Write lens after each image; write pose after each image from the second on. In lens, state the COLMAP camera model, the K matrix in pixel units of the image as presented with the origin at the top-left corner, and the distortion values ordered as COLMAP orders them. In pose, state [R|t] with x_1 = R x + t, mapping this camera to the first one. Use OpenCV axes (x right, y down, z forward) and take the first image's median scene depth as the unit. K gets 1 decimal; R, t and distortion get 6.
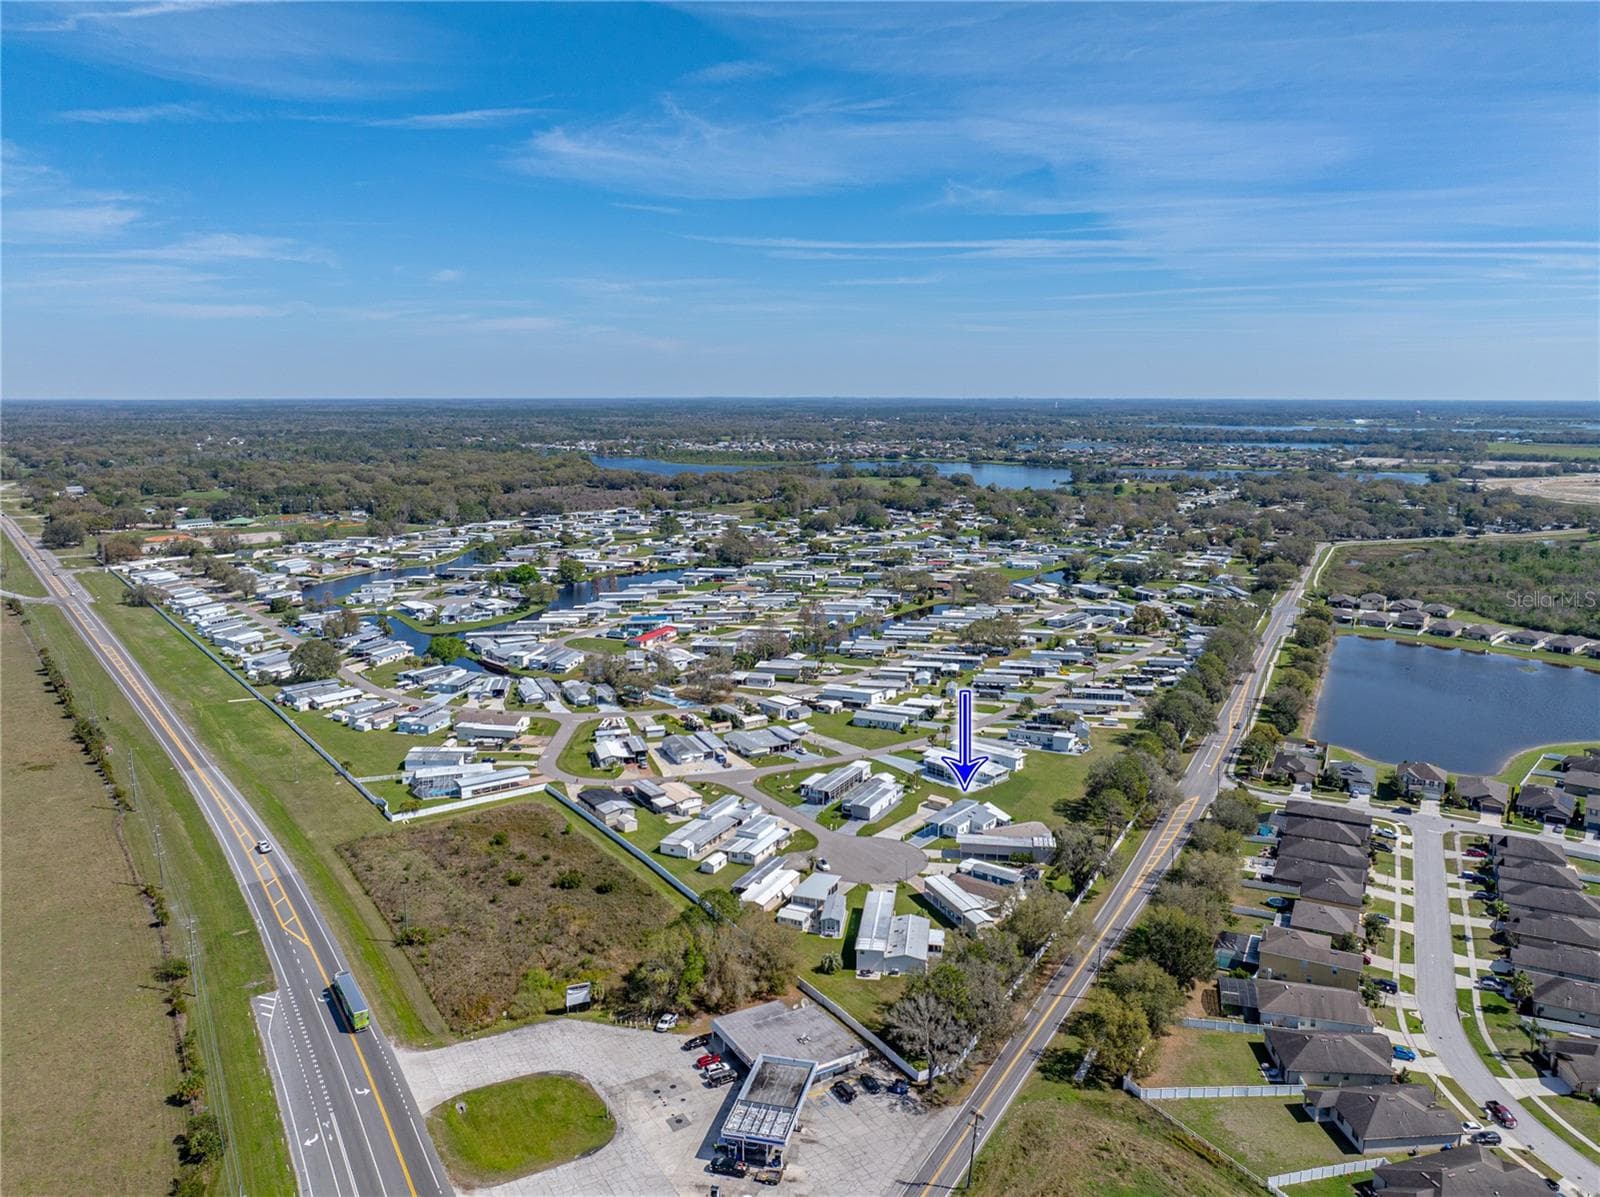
lens RADIAL K [[1141.1, 0, 800.0], [0, 1141.1, 598.5], [0, 0, 1]] dist [-0.020927, 0.009931]
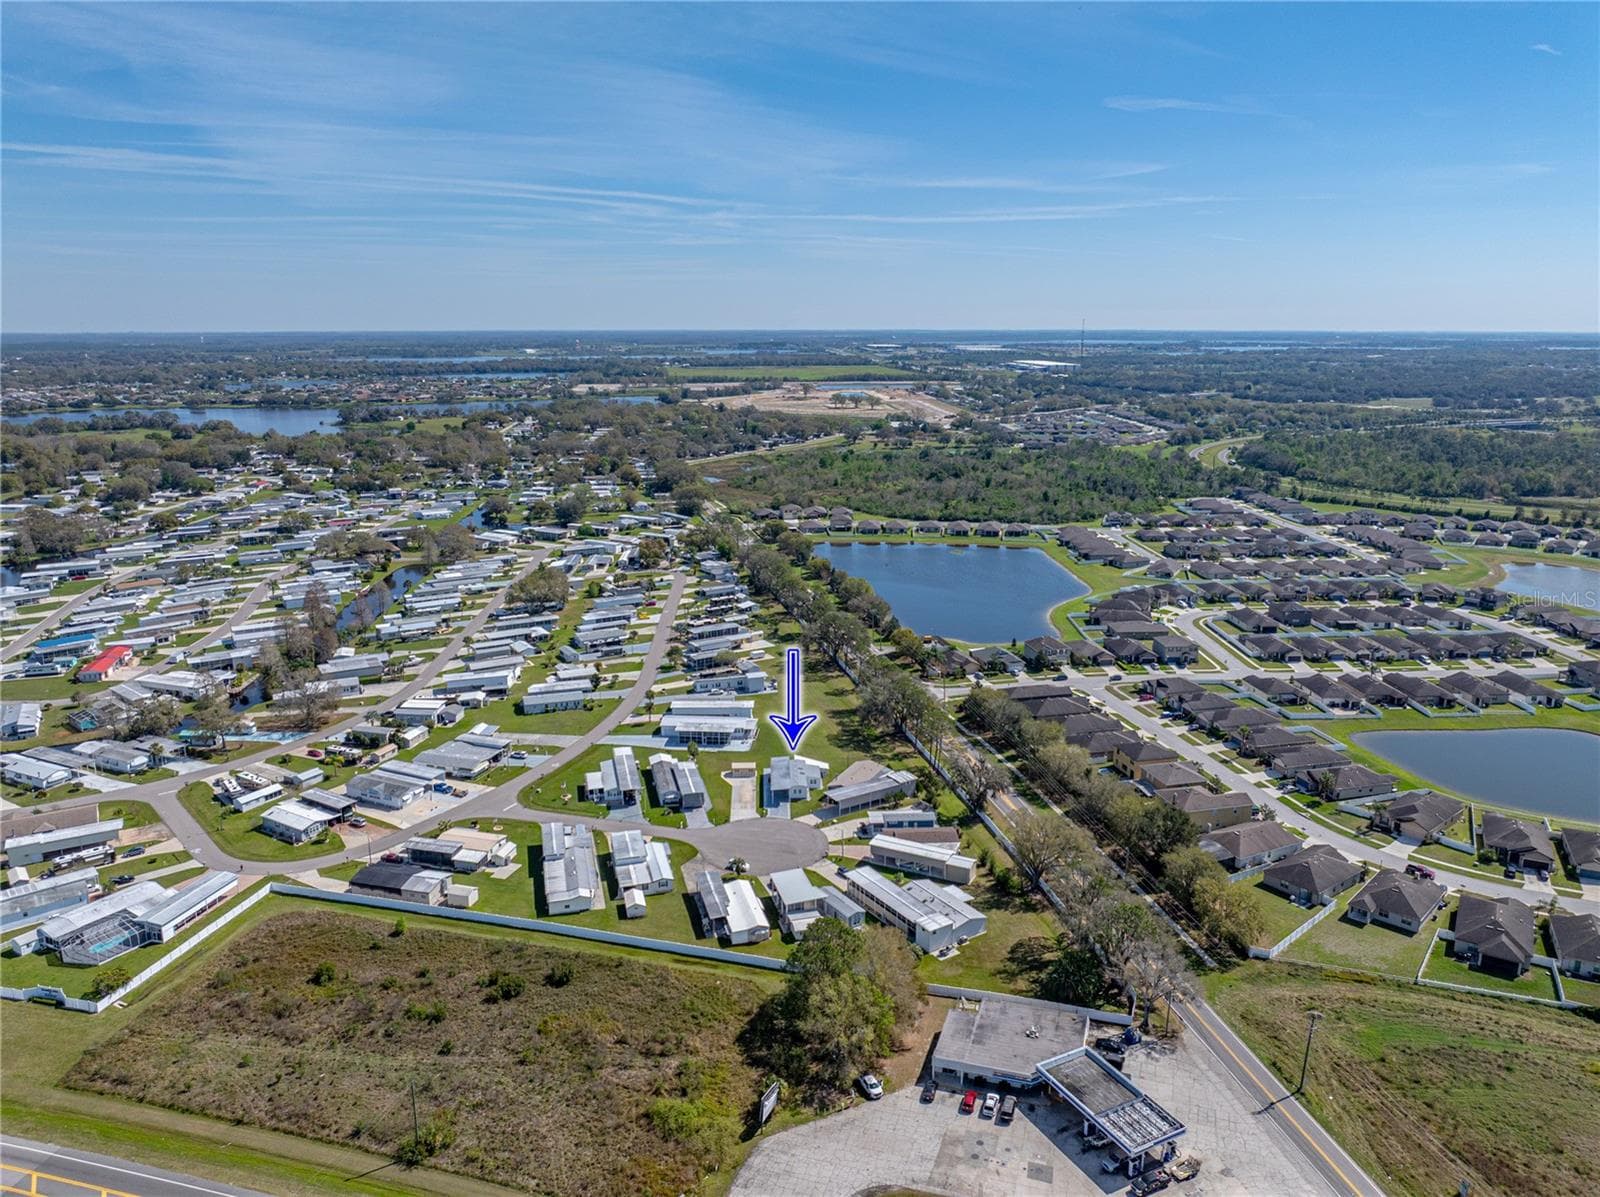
lens RADIAL K [[1131.7, 0, 800.0], [0, 1131.7, 598.5], [0, 0, 1]] dist [-0.020788, 0.010661]
pose [[0.755425, -0.155704, 0.636466, -0.370588], [0.117871, 0.987802, 0.101752, -0.043500], [-0.644546, -0.001846, 0.764564, 0.233061]]
